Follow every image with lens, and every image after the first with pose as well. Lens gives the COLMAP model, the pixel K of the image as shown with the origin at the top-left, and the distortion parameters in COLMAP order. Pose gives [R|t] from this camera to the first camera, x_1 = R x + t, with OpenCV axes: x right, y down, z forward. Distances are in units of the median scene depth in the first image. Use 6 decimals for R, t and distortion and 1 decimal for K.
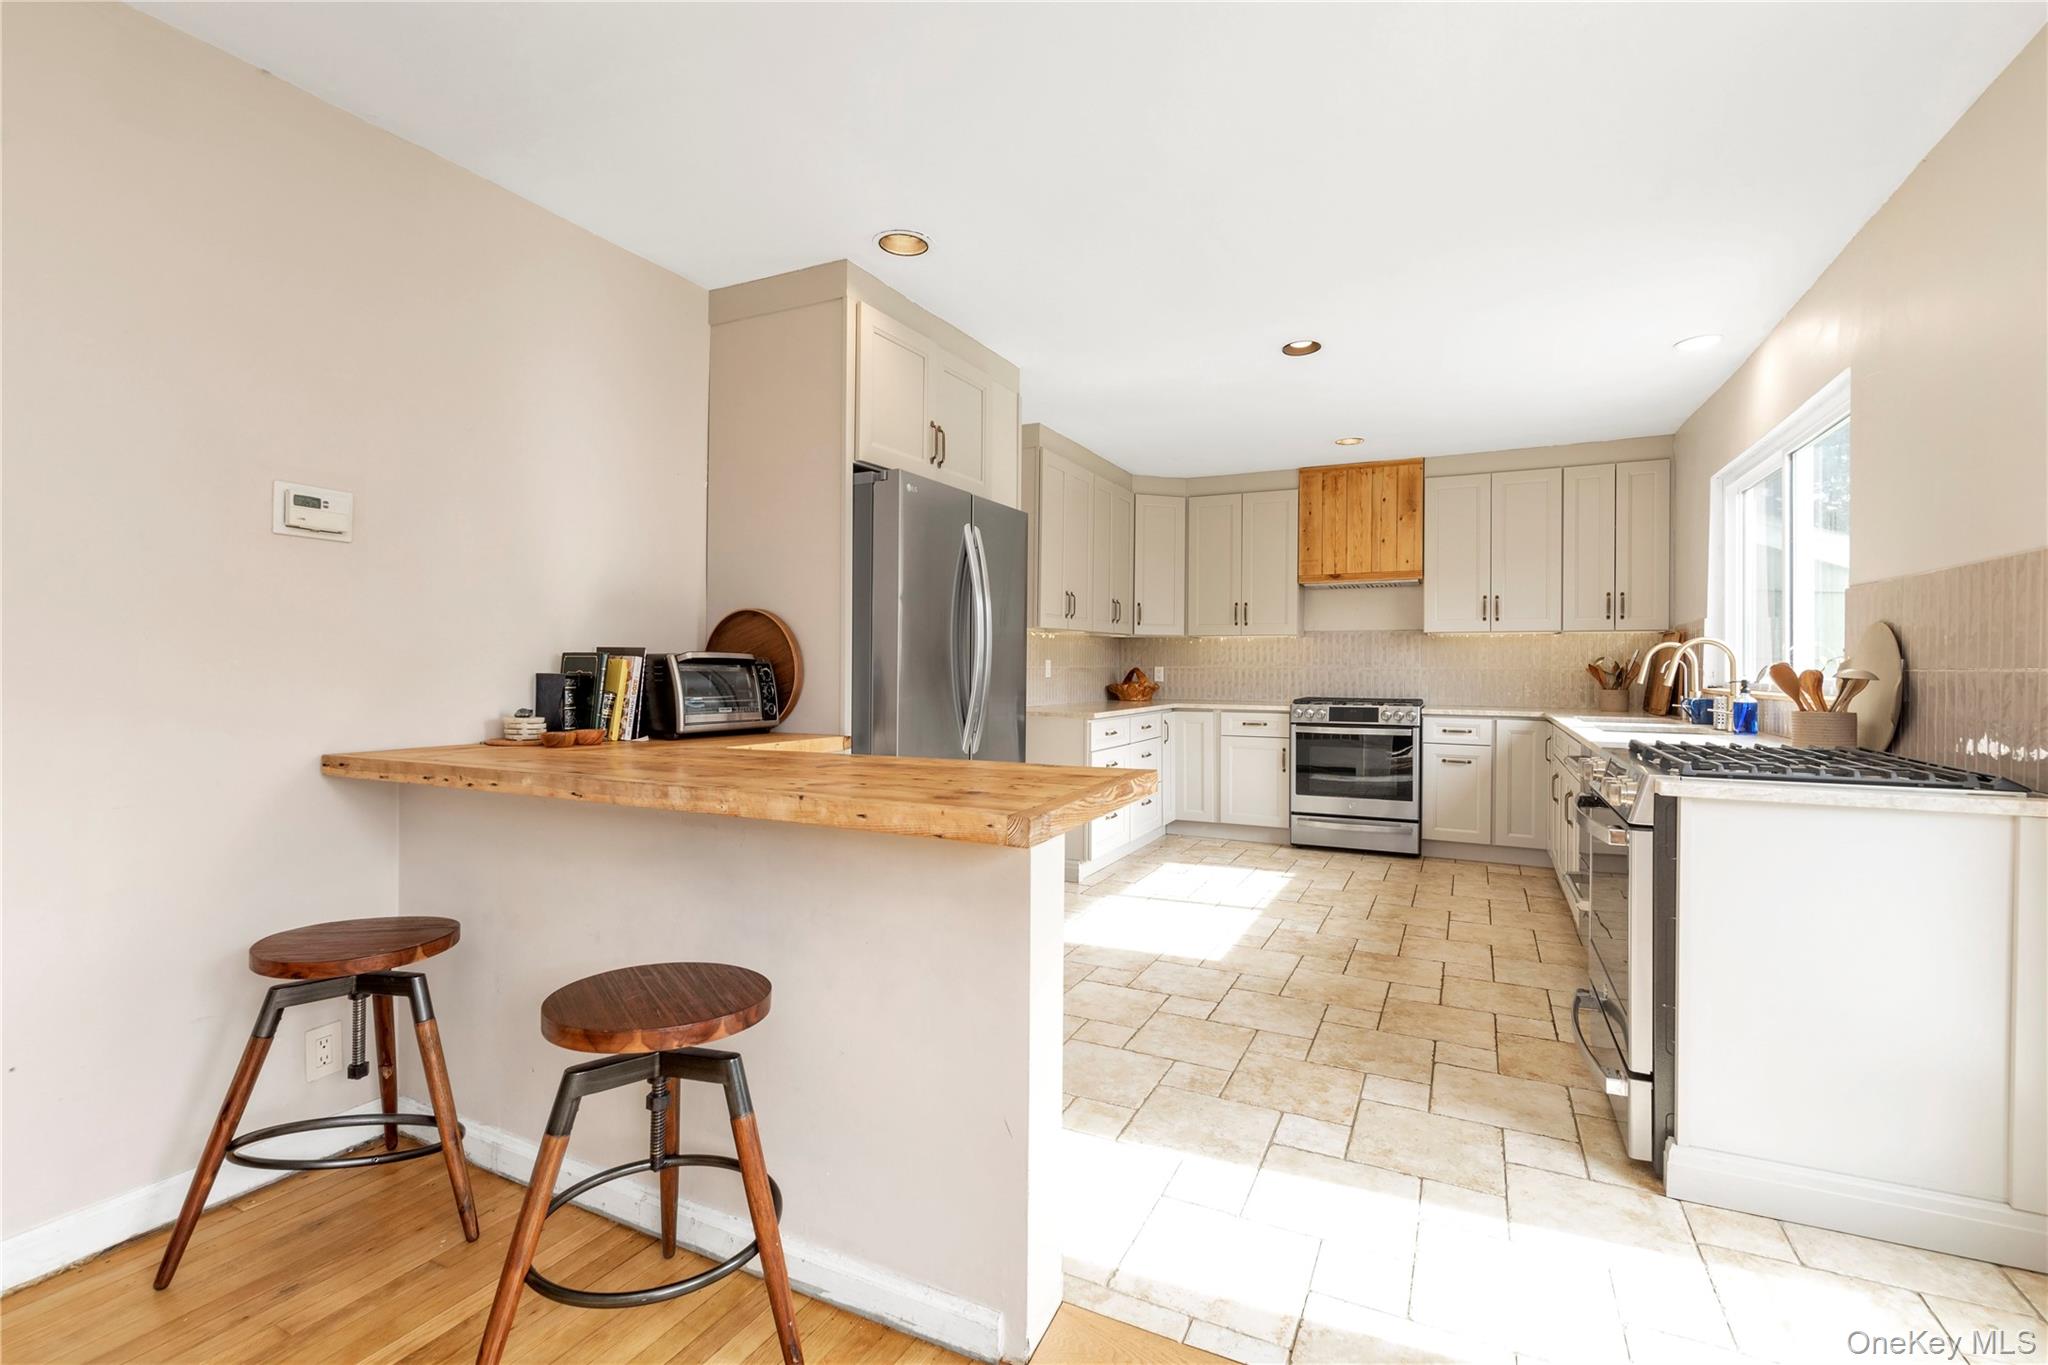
lens RADIAL K [[929.7, 0, 1021.0], [0, 929.7, 661.3], [0, 0, 1]] dist [0.003990, -0.000206]
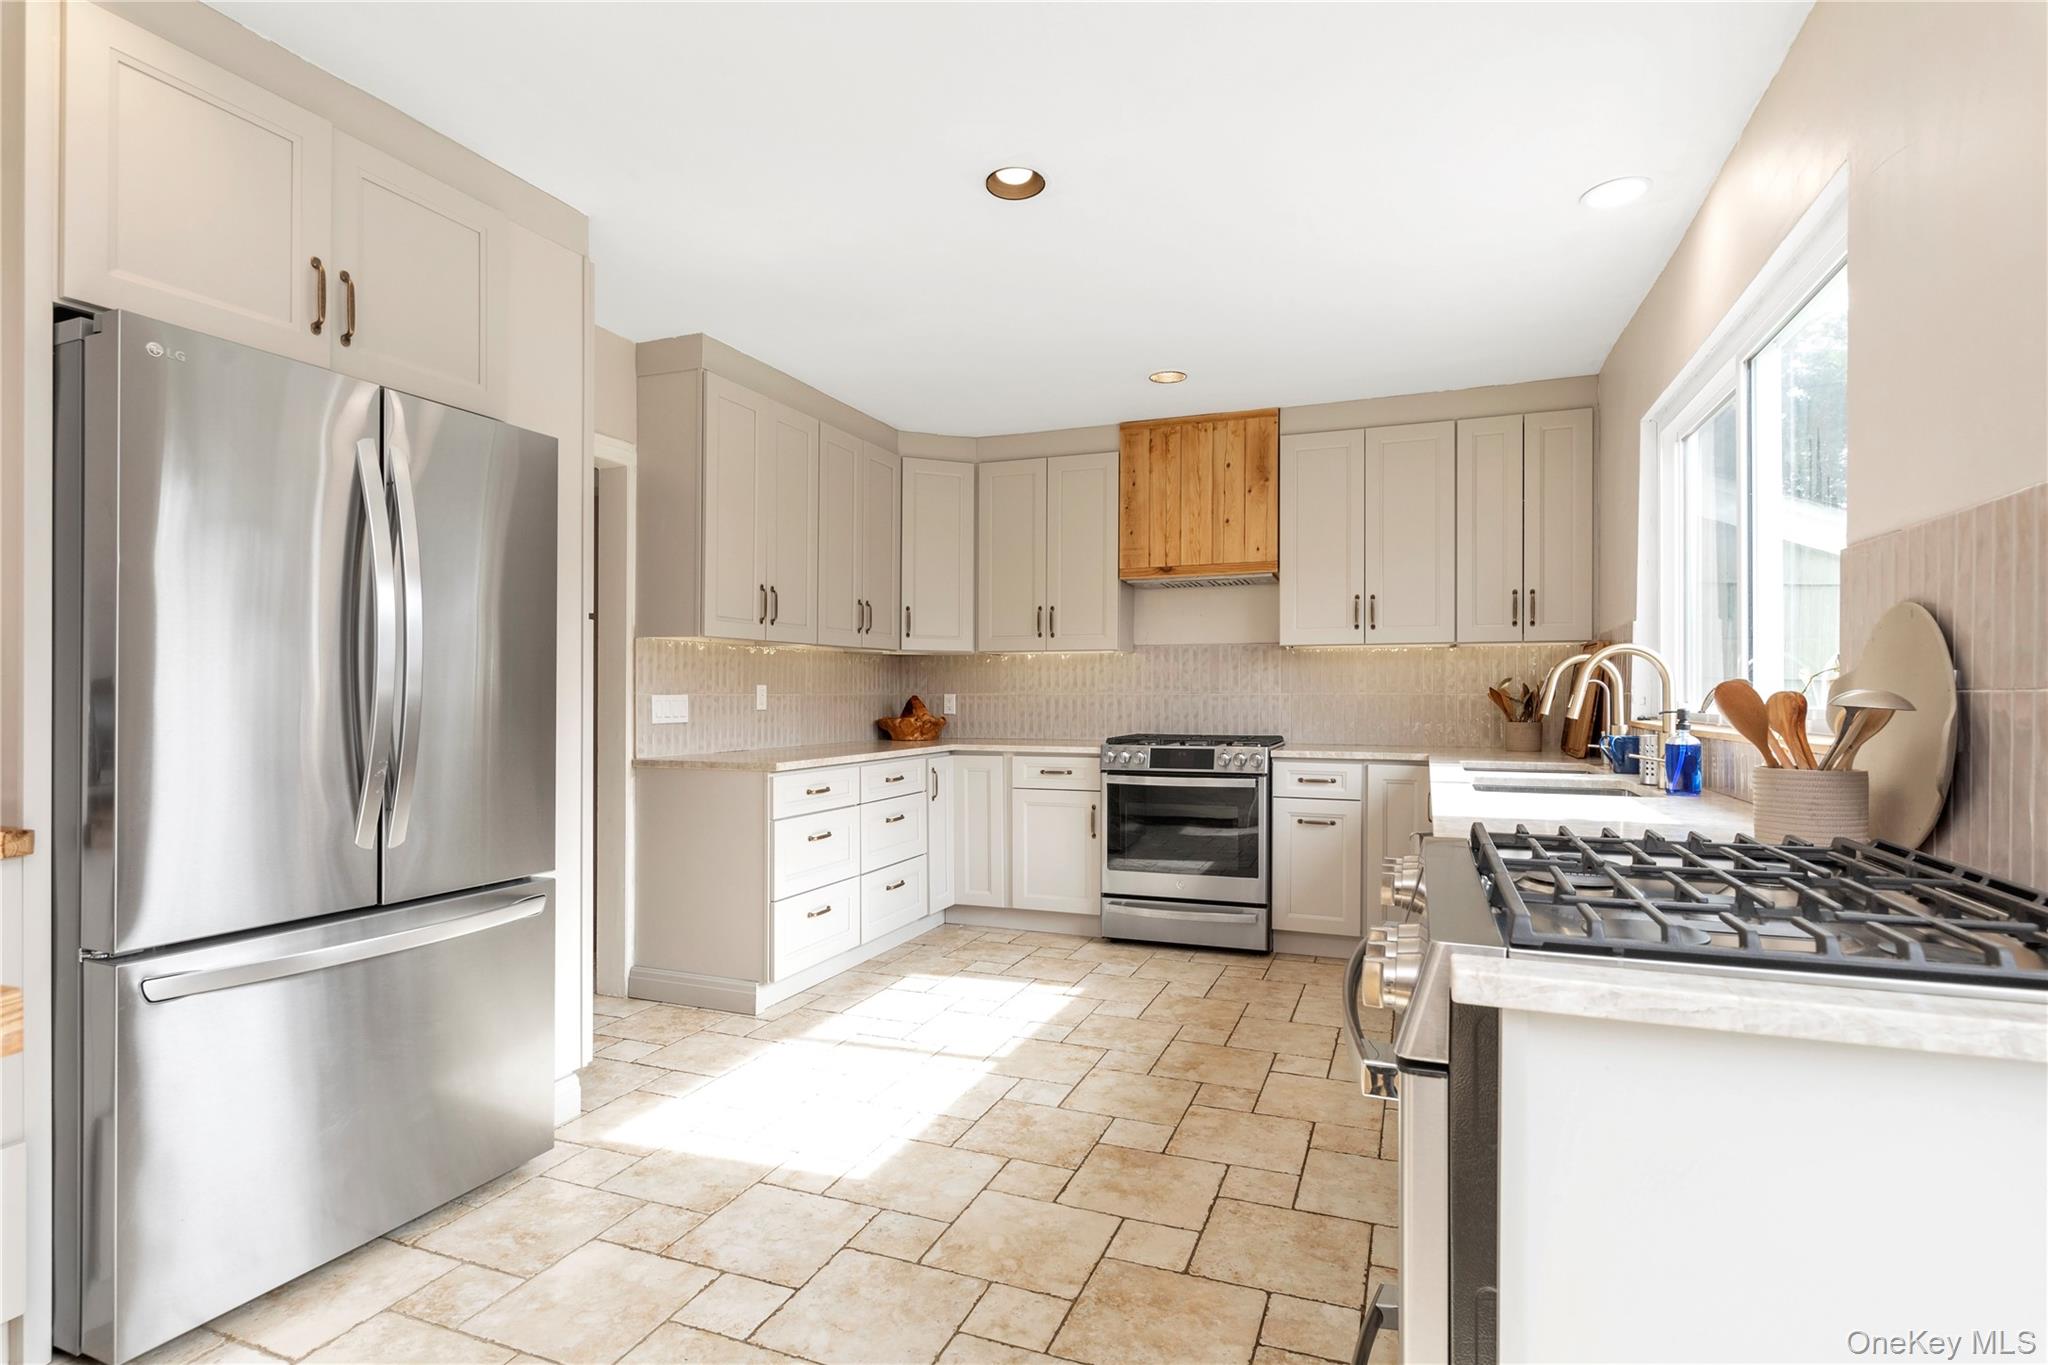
lens RADIAL K [[1035.4, 0, 1020.7], [0, 1035.4, 692.5], [0, 0, 1]] dist [-0.000996, 0.000823]
pose [[0.996782, -0.005001, 0.080000, 0.190088], [0.004745, 0.999983, 0.003386, 0.002832], [-0.080016, -0.002996, 0.996789, 0.233307]]
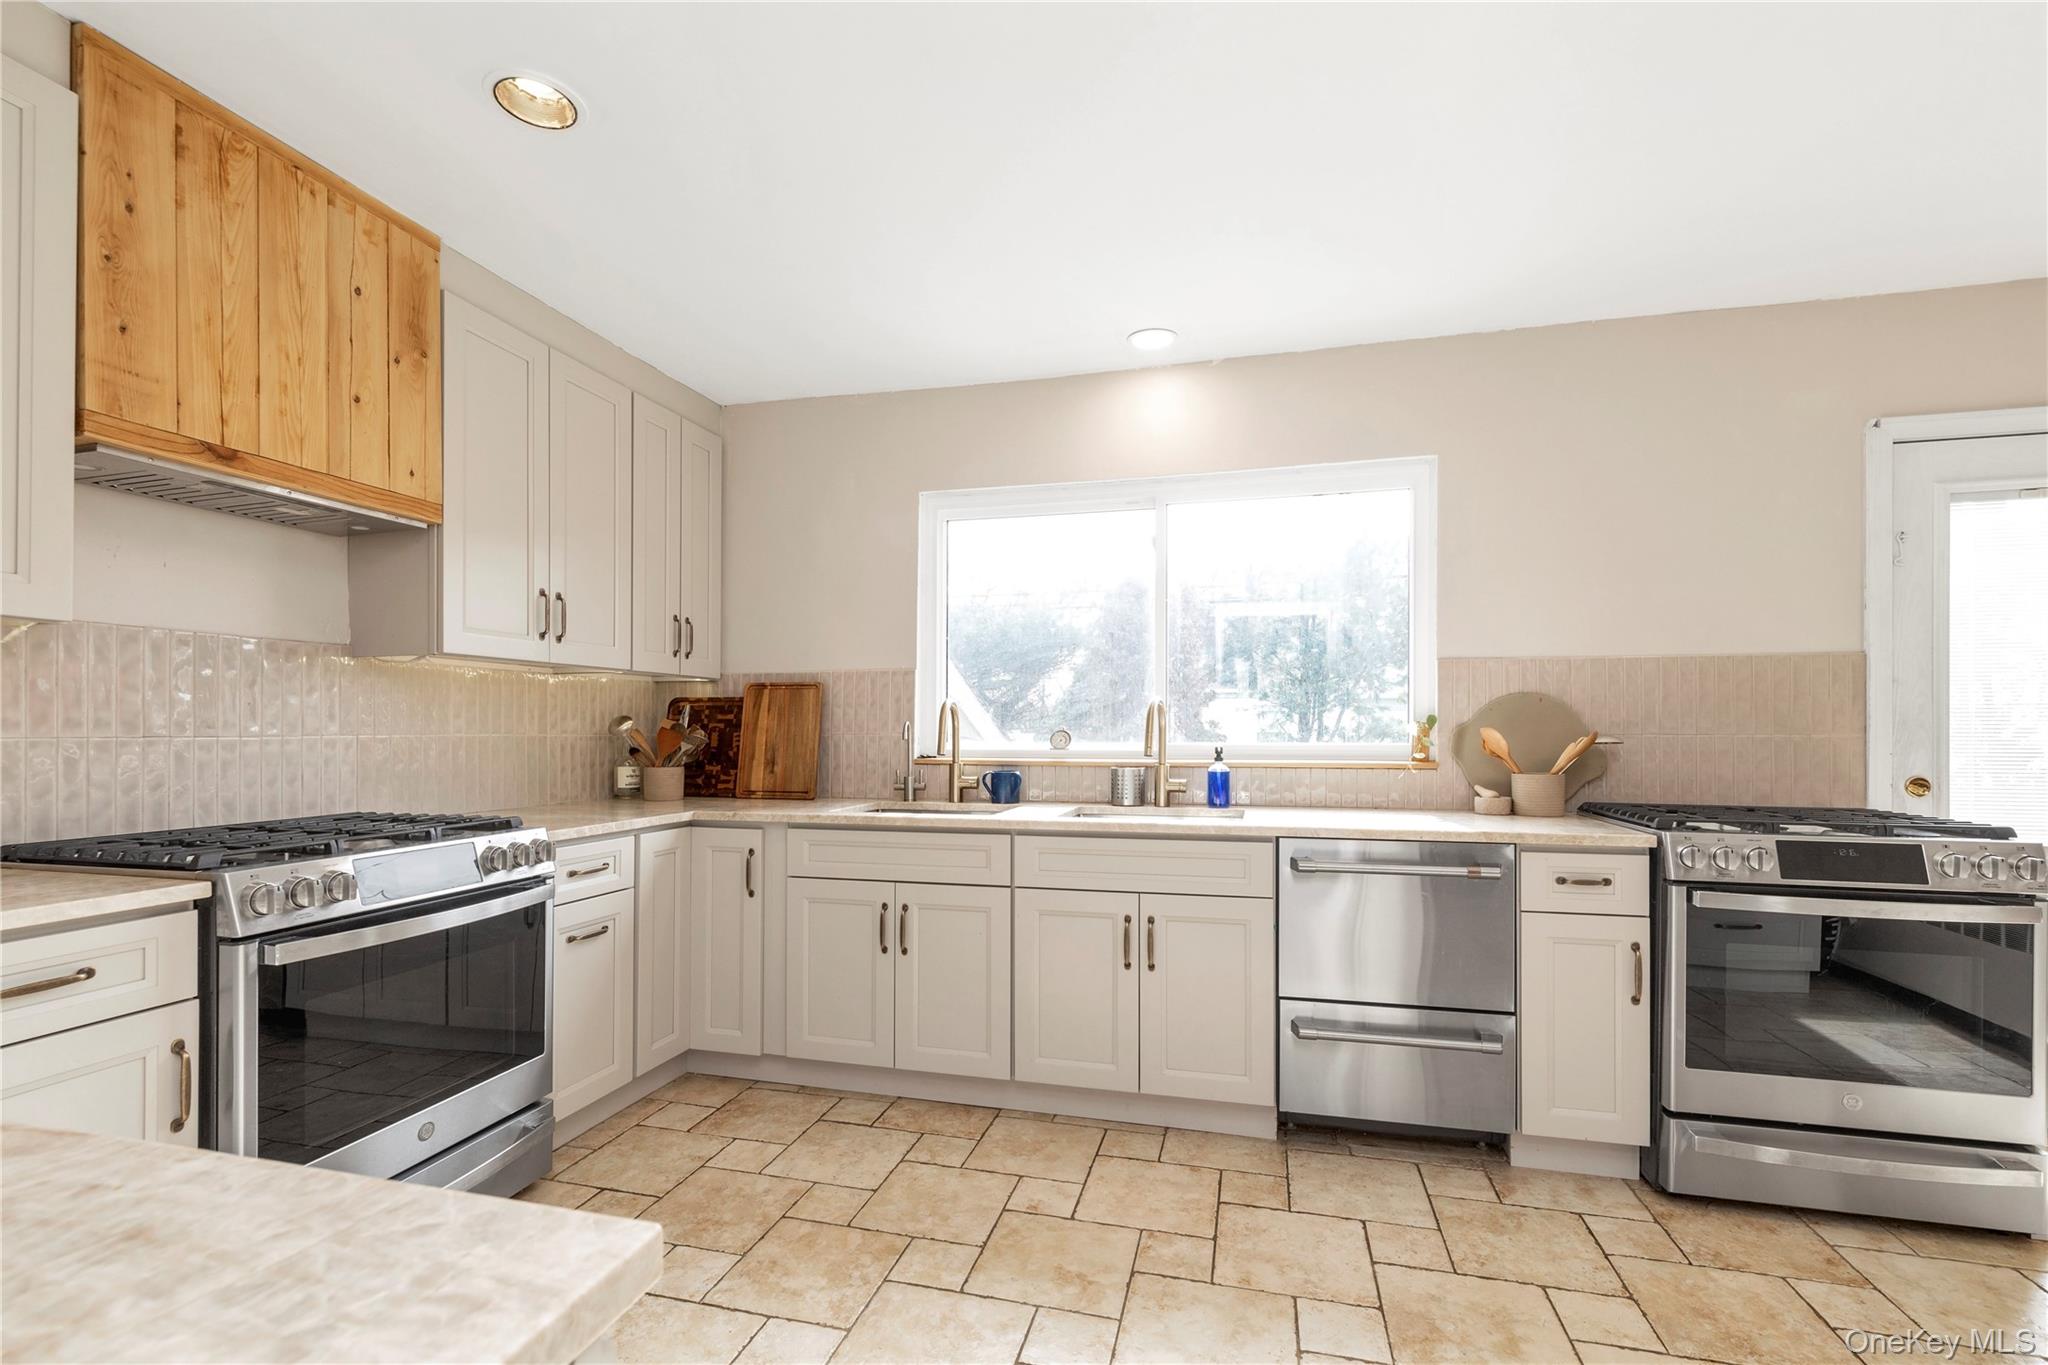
lens RADIAL K [[903.2, 0, 1024.7], [0, 903.2, 727.3], [0, 0, 1]] dist [-0.001553, 0.000576]
pose [[-0.199706, -0.002497, 0.979853, -0.026214], [-0.005497, 0.999984, 0.001428, 0.001025], [-0.979840, -0.005101, -0.199717, 0.956437]]
